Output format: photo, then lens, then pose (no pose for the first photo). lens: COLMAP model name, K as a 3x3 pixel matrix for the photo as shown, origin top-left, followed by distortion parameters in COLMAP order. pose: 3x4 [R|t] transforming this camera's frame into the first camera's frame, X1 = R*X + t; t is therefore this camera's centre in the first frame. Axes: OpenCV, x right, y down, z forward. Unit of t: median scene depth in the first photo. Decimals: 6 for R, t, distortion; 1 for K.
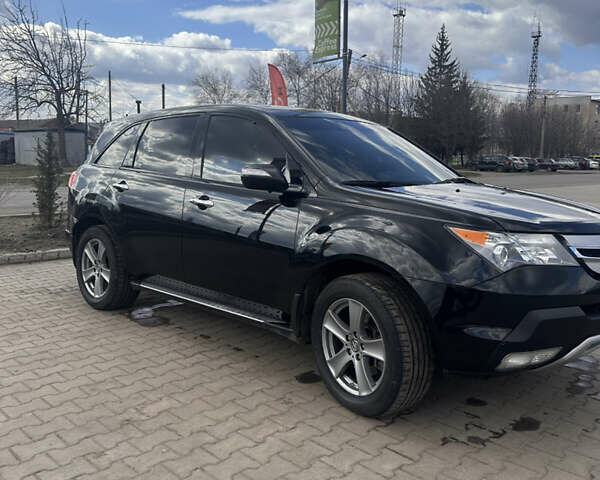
lens RADIAL K [[605.8, 0, 300.0], [0, 605.8, 240.0], [0, 0, 1]] dist [0.137428, -0.303506]
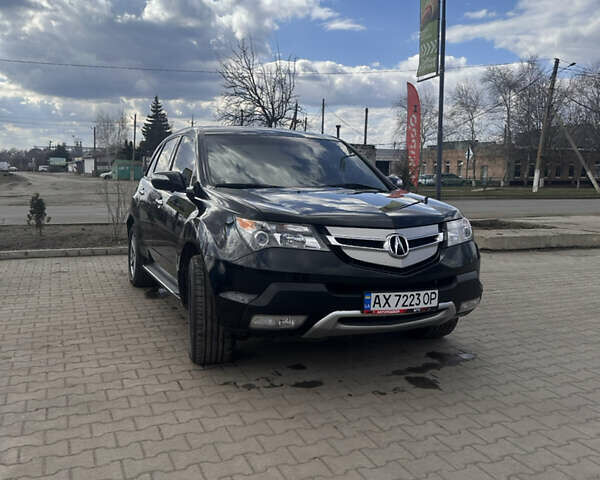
lens RADIAL K [[605.8, 0, 300.0], [0, 605.8, 240.0], [0, 0, 1]] dist [0.137428, -0.303506]
pose [[0.913190, 0.033013, -0.406196, 0.129528], [-0.046387, 0.998656, -0.023121, 0.007656], [0.404887, 0.039956, 0.913494, -0.014945]]
